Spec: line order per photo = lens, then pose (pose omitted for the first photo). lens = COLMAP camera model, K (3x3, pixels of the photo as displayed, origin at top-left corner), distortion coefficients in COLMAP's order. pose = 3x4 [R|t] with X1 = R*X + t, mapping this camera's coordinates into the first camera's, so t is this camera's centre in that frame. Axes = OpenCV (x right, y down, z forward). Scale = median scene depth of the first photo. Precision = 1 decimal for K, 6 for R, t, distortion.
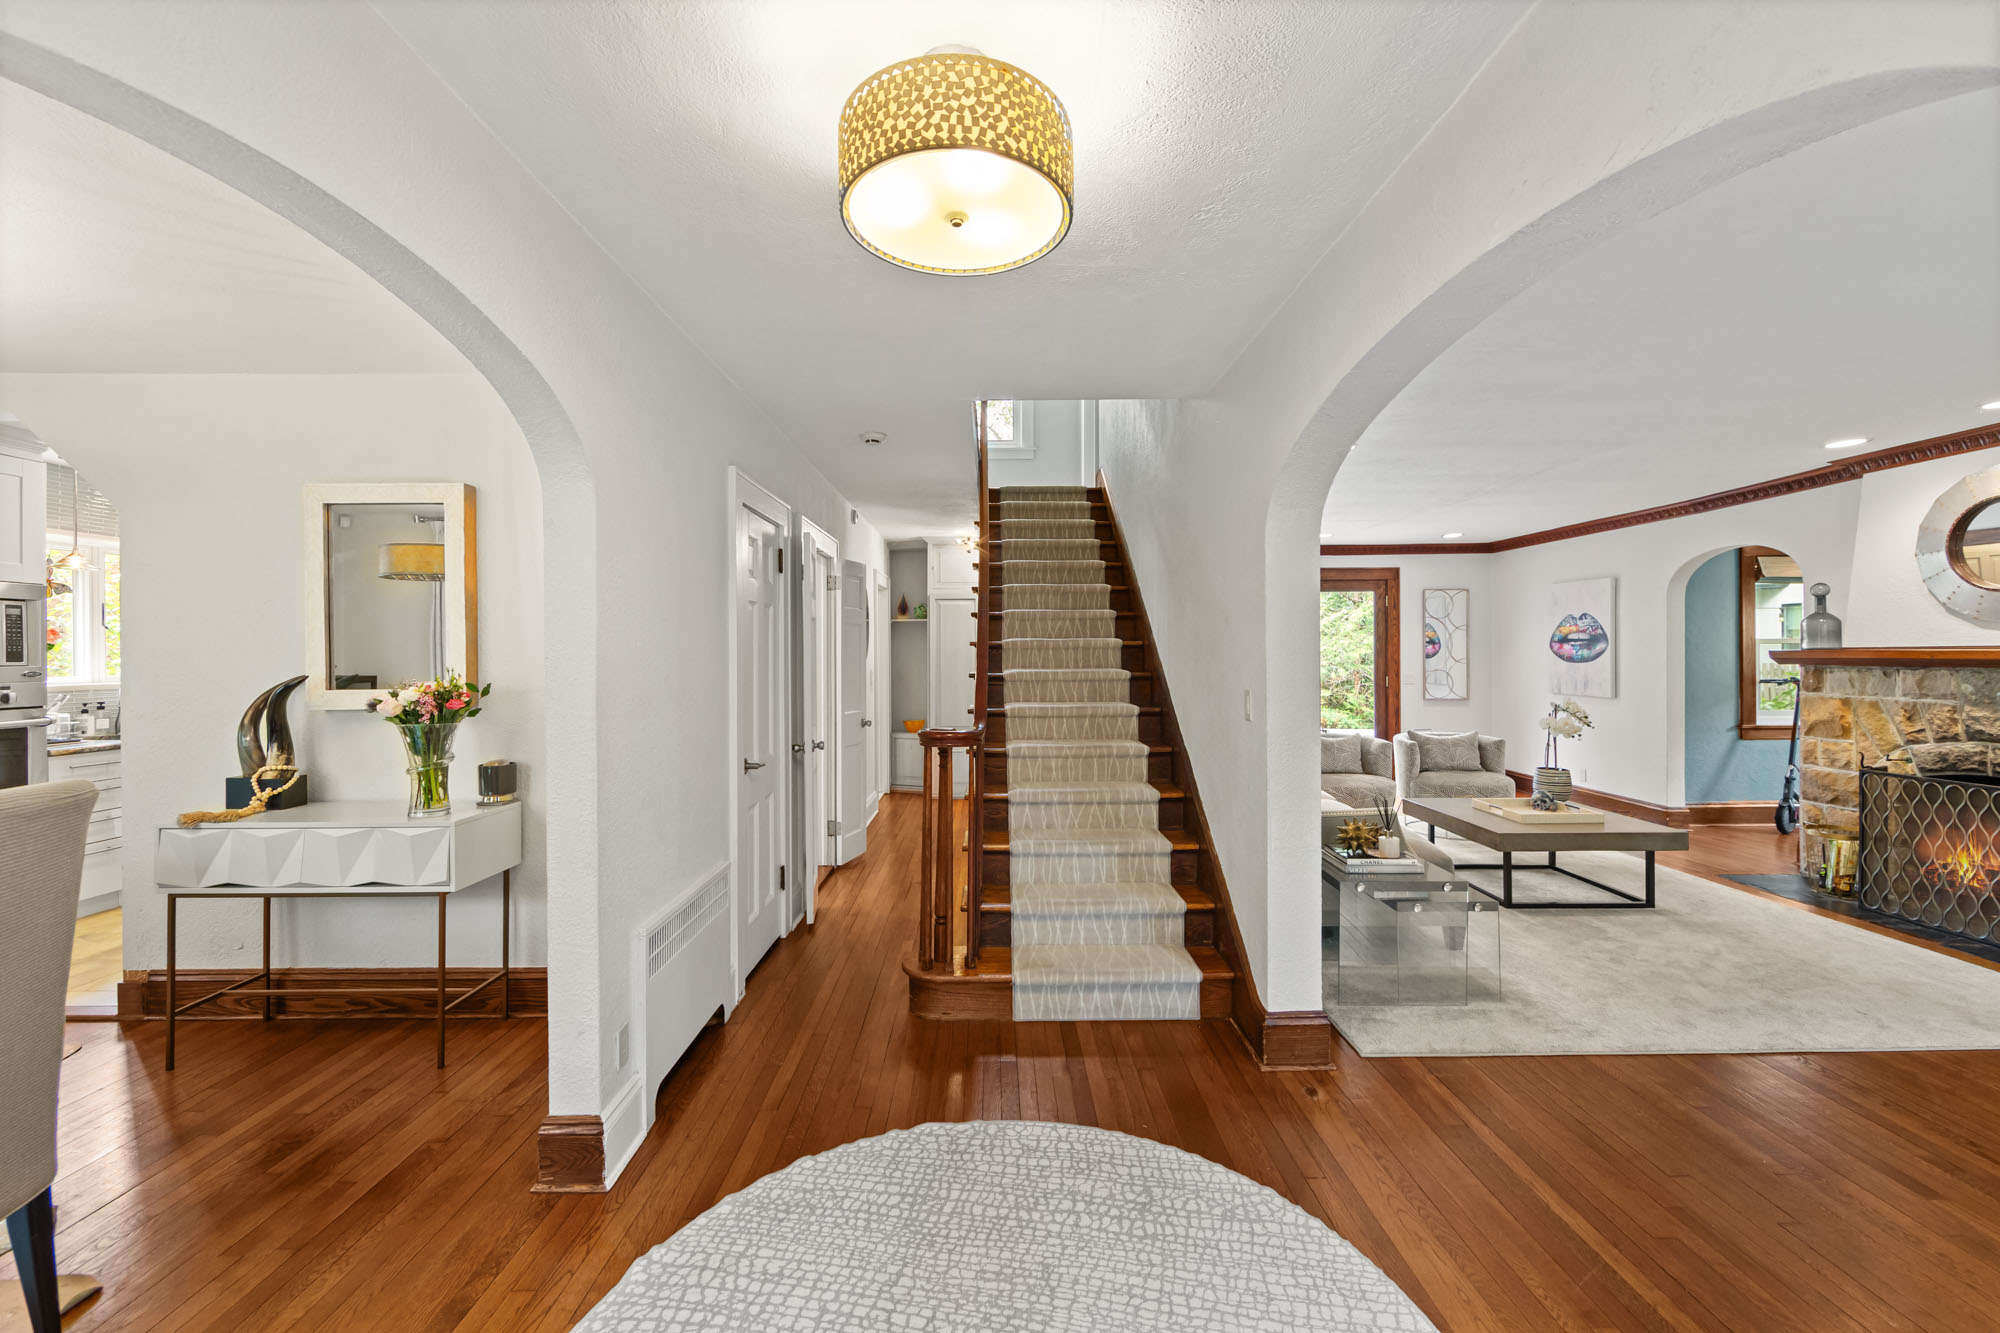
lens RADIAL K [[789.4, 0, 1000.5], [0, 789.4, 652.2], [0, 0, 1]] dist [0.000042, -0.001027]
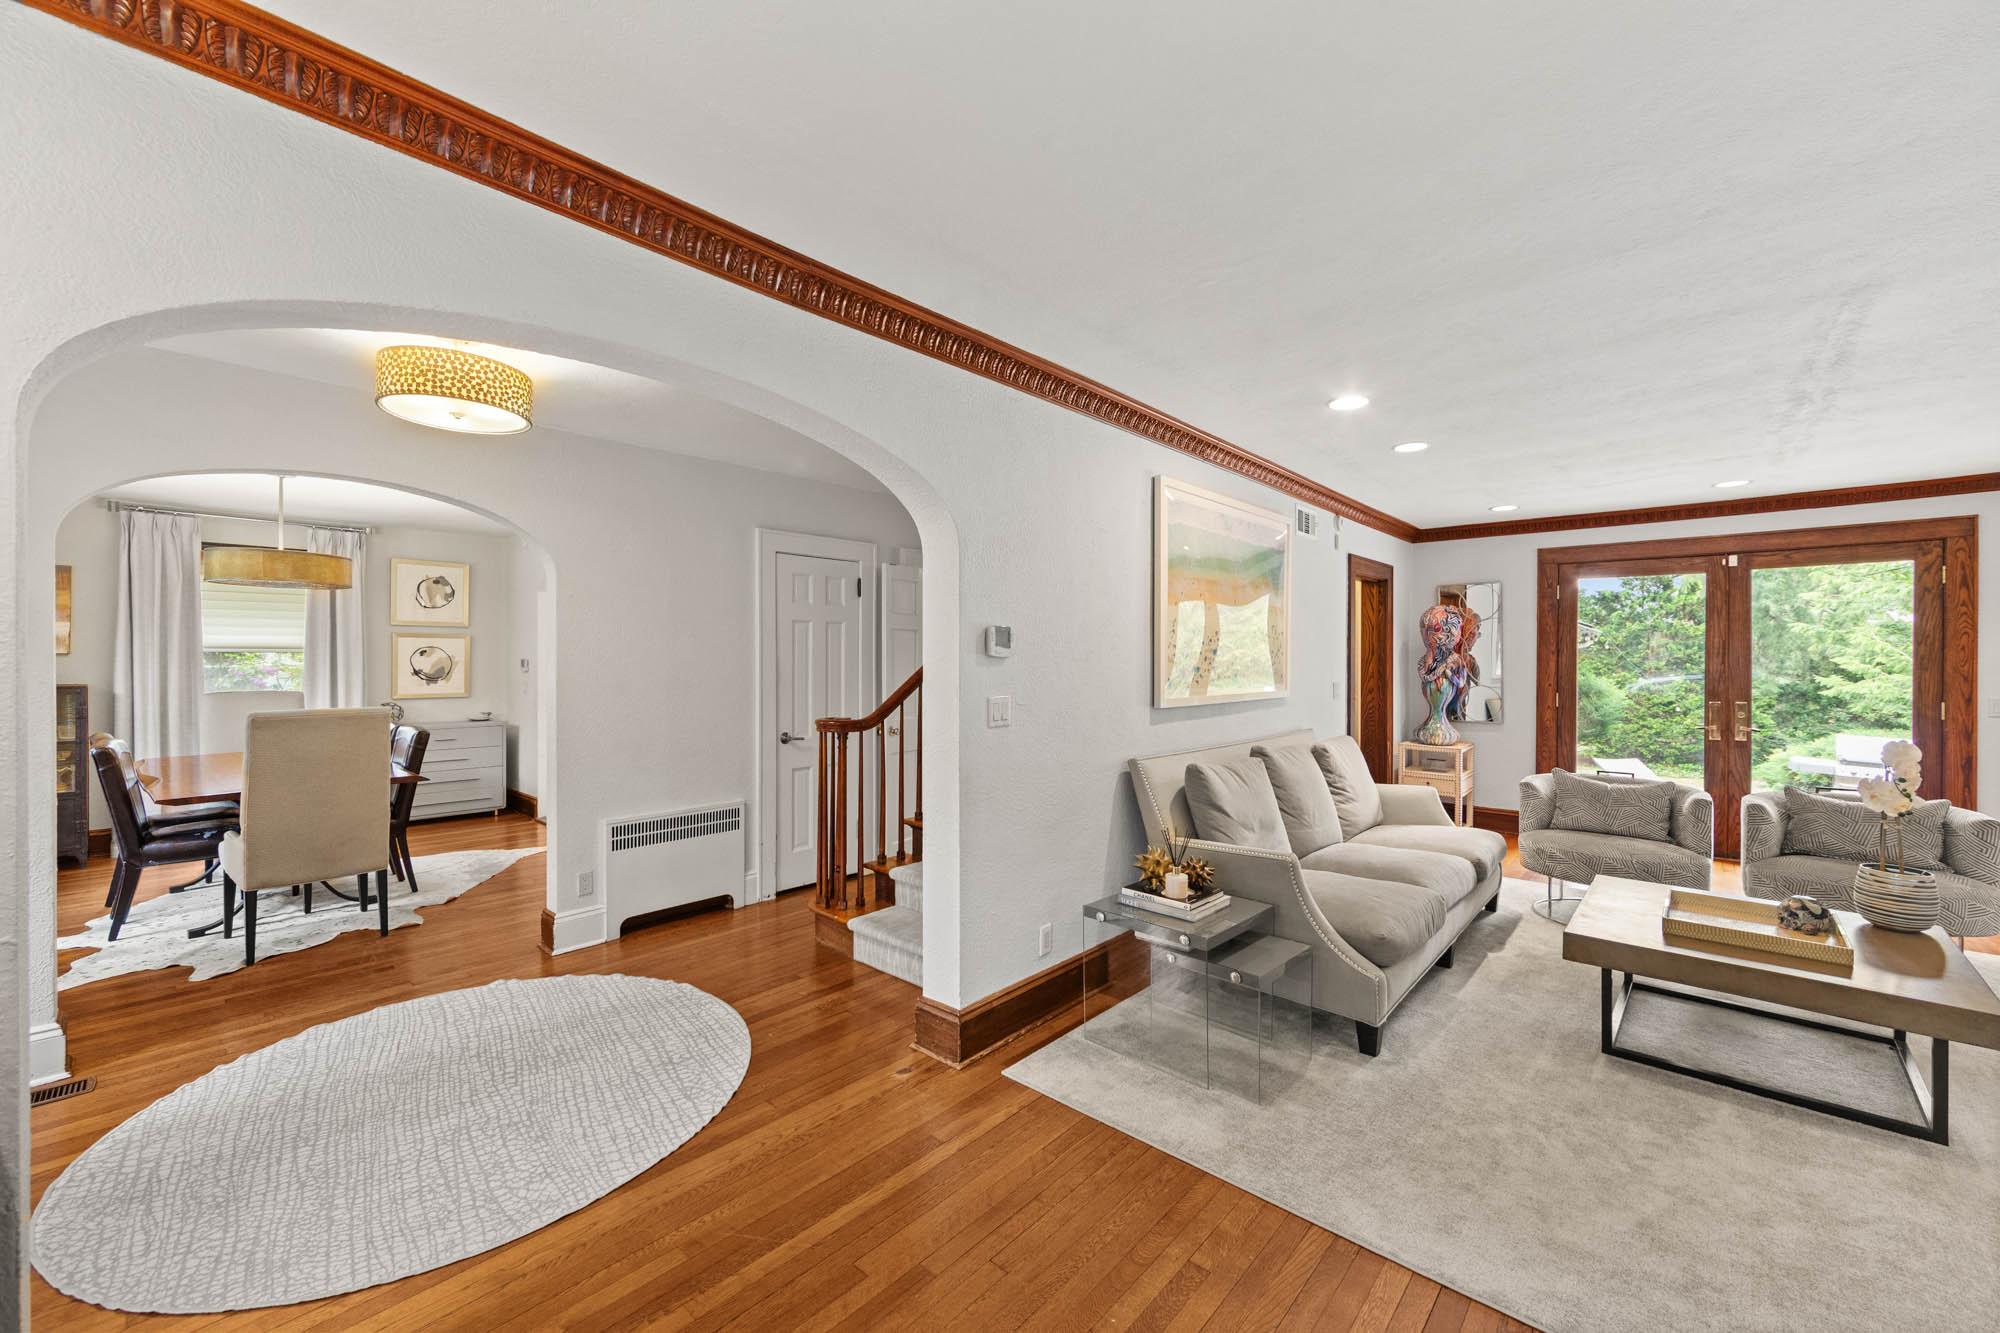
lens RADIAL K [[789.4, 0, 1003.5], [0, 789.4, 662.0], [0, 0, 1]] dist [0.000042, -0.001027]
pose [[0.735883, 0.007583, -0.677067, 0.683840], [-0.003703, 0.999967, 0.007175, -0.002361], [0.677099, -0.002772, 0.735887, 0.173613]]
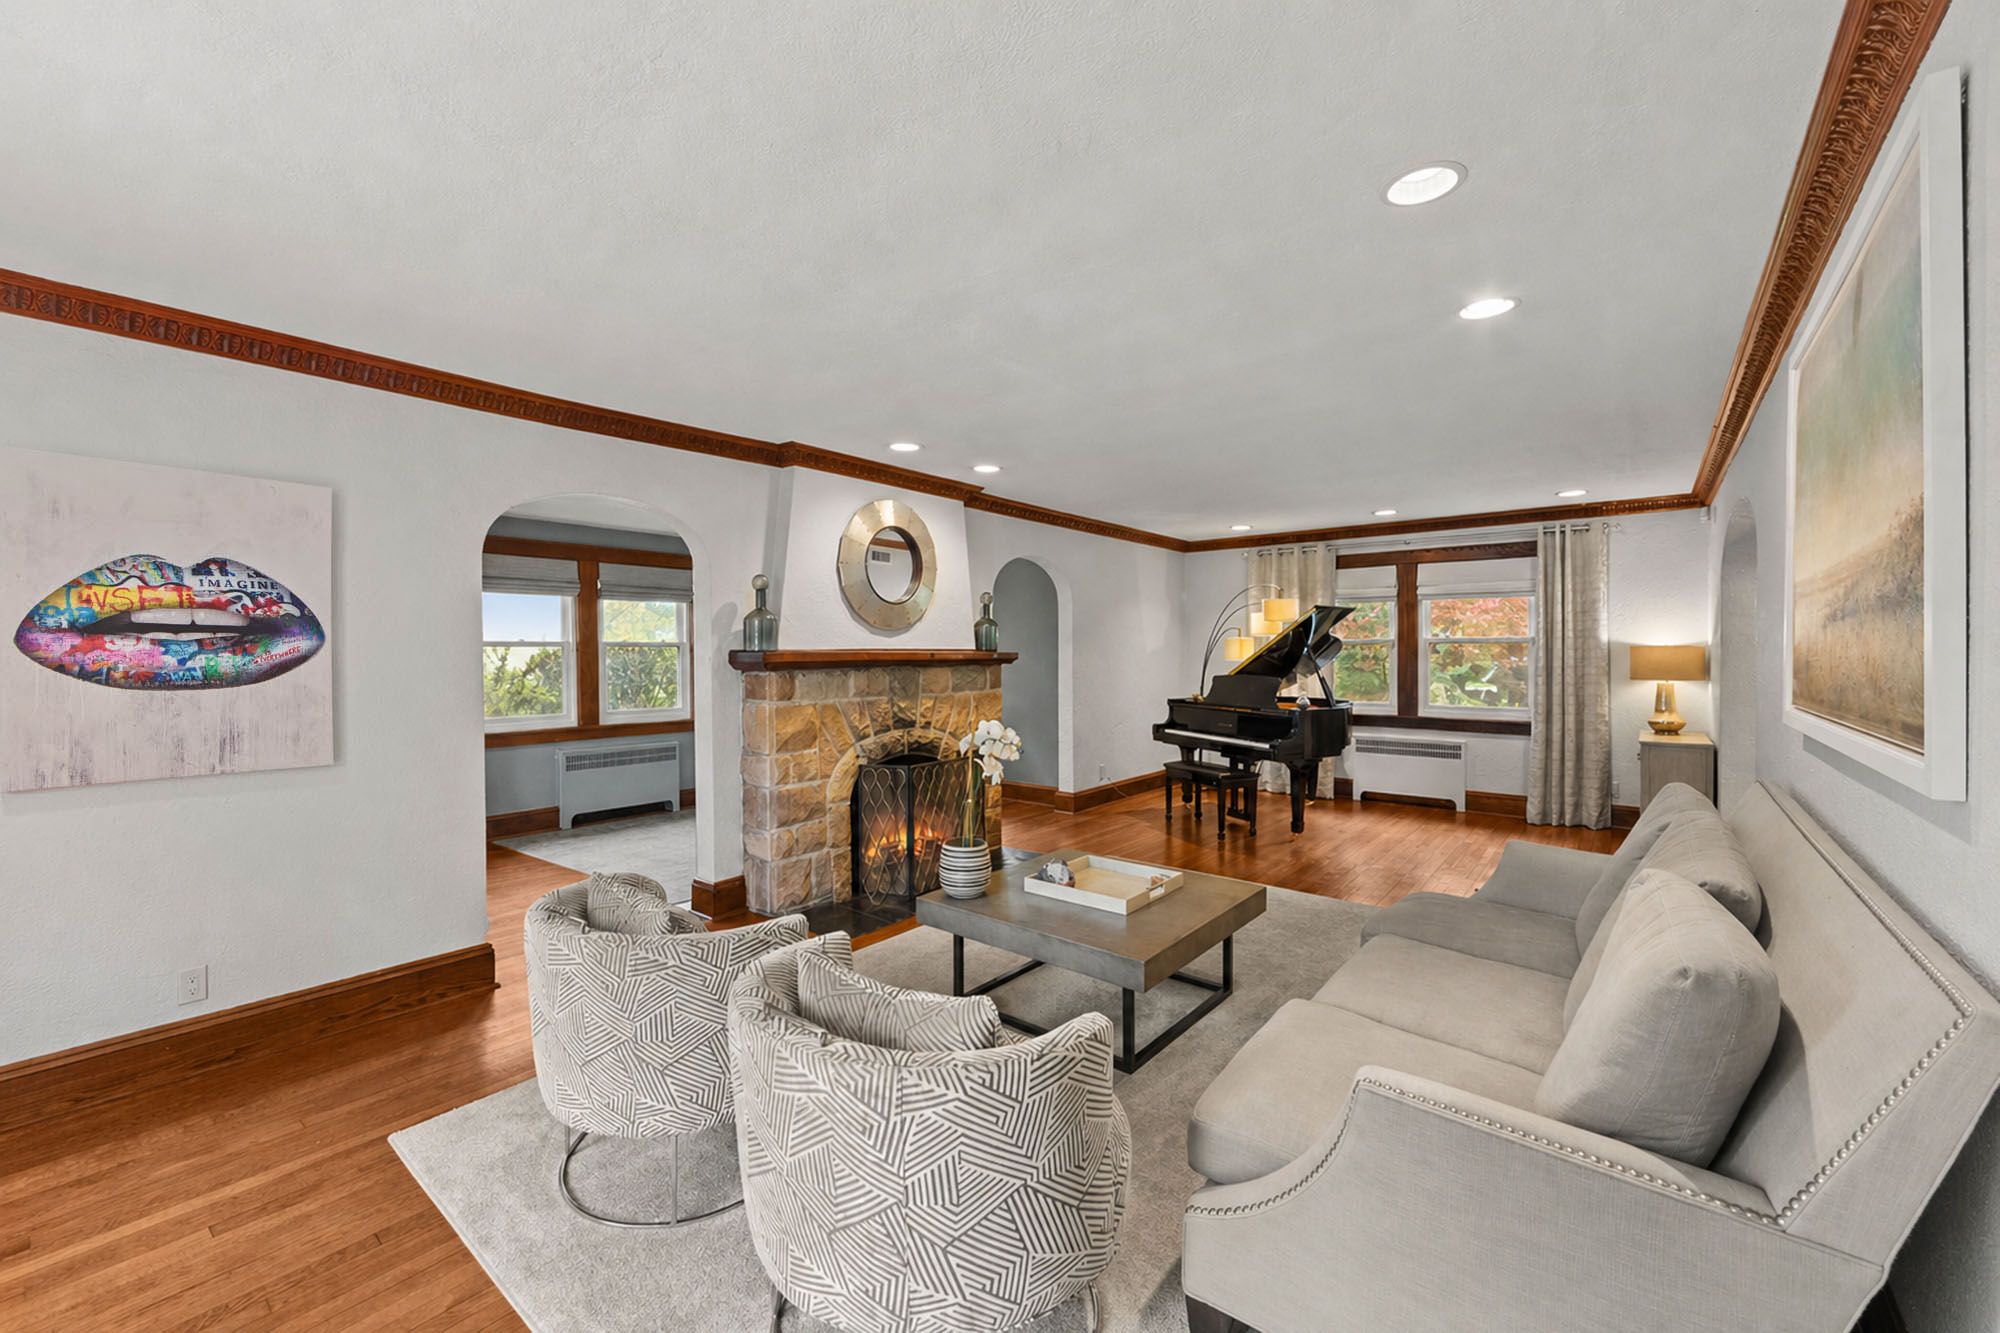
lens RADIAL K [[789.4, 0, 1004.5], [0, 789.4, 661.2], [0, 0, 1]] dist [0.000042, -0.001027]
pose [[-0.766442, -0.008130, 0.642262, 0.309291], [0.003575, 0.999850, 0.016922, -0.007508], [-0.642303, 0.015266, -0.766298, 1.623272]]
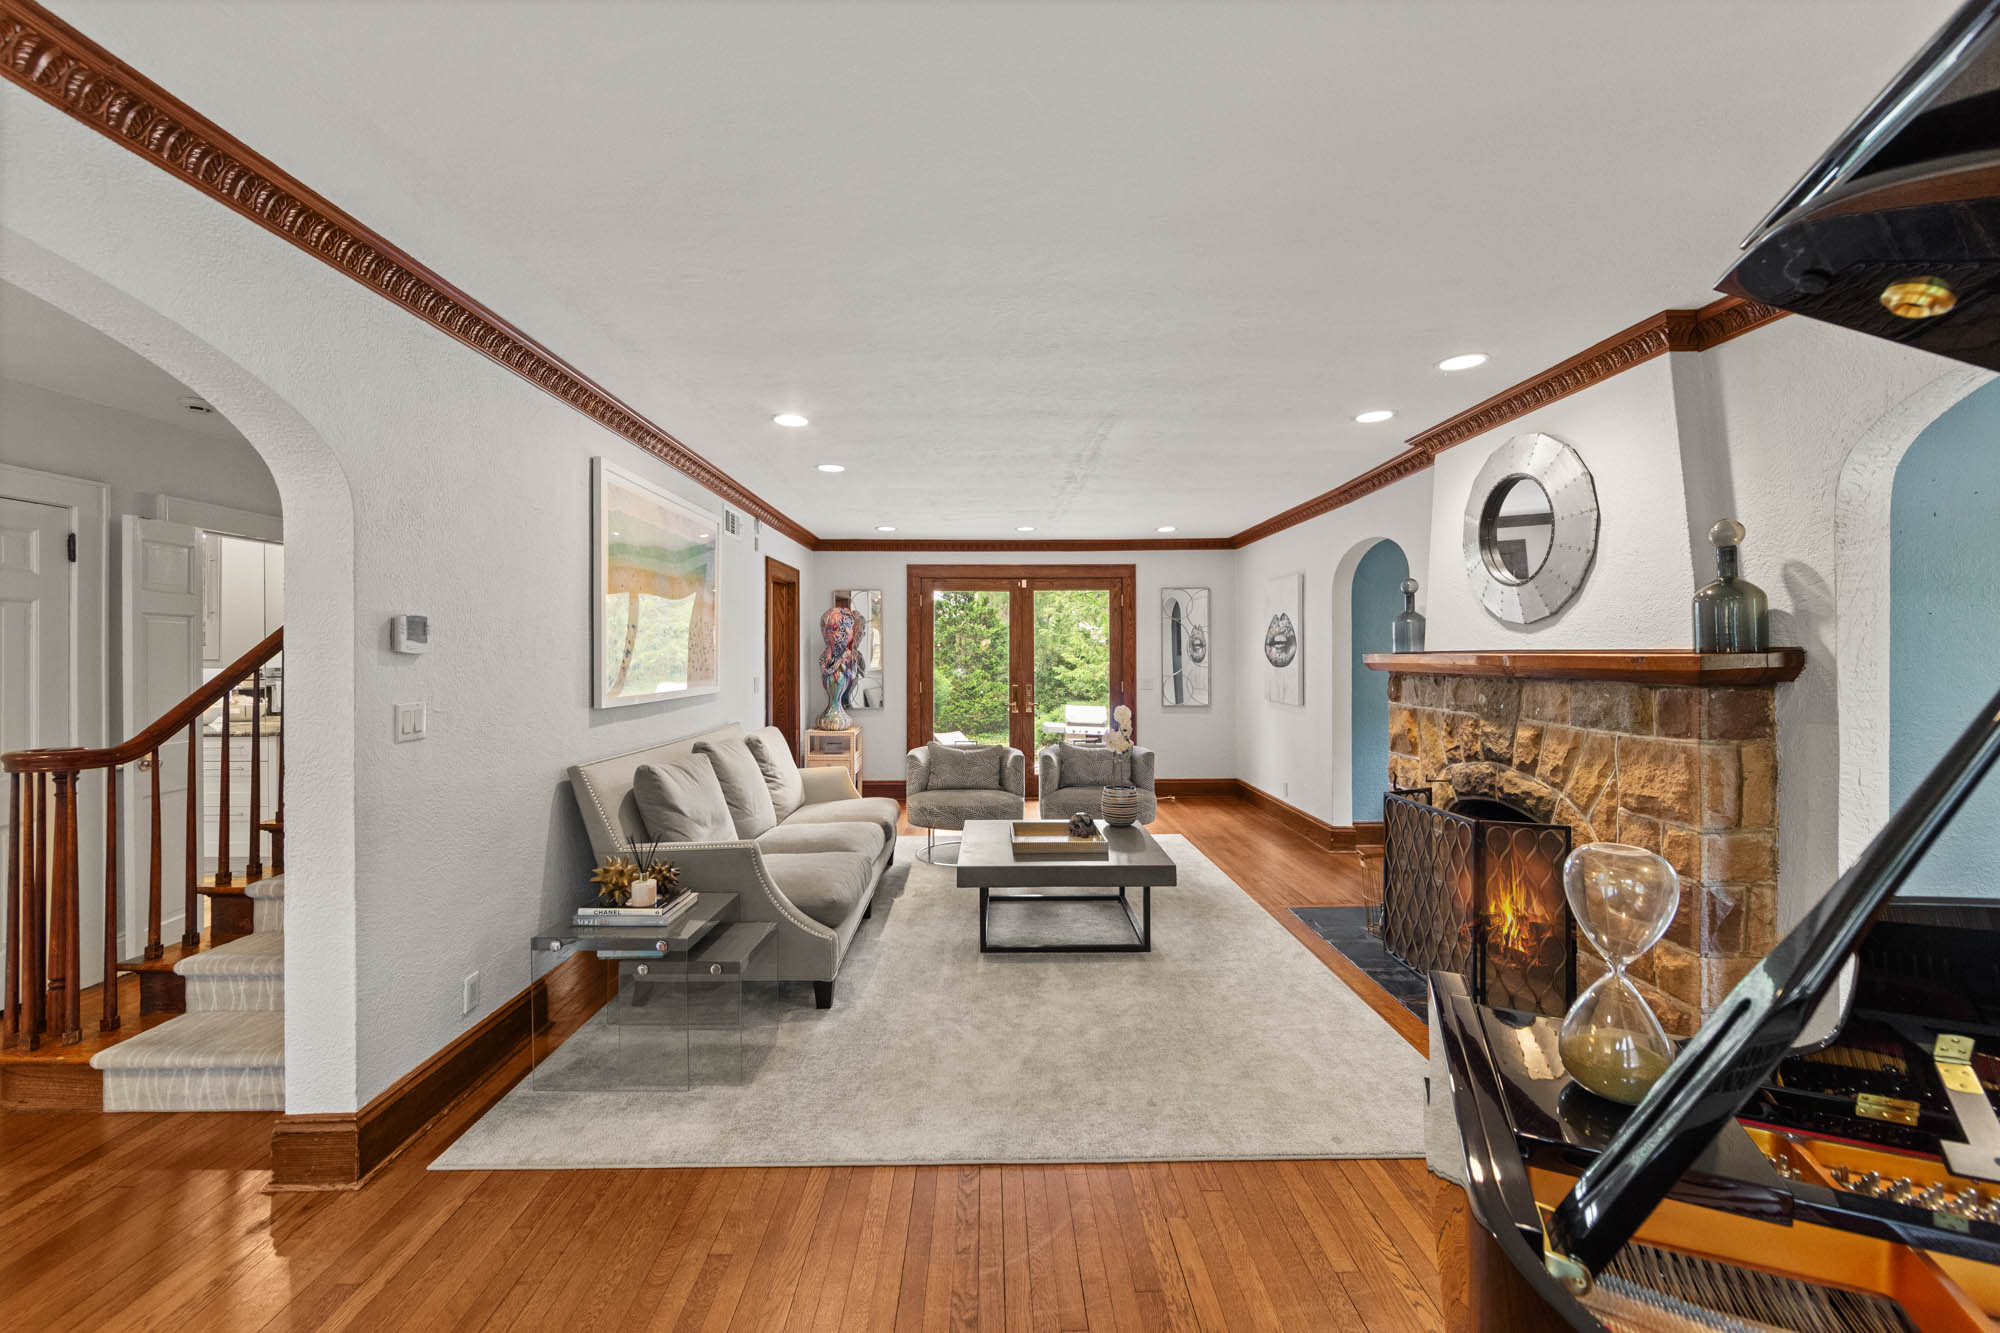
lens RADIAL K [[789.4, 0, 1000.1], [0, 789.4, 655.6], [0, 0, 1]] dist [0.000042, -0.001027]
pose [[0.999990, 0.001666, 0.004188, 0.628591], [-0.001674, 0.999997, 0.001821, -0.002228], [-0.004185, -0.001828, 0.999990, 0.128138]]
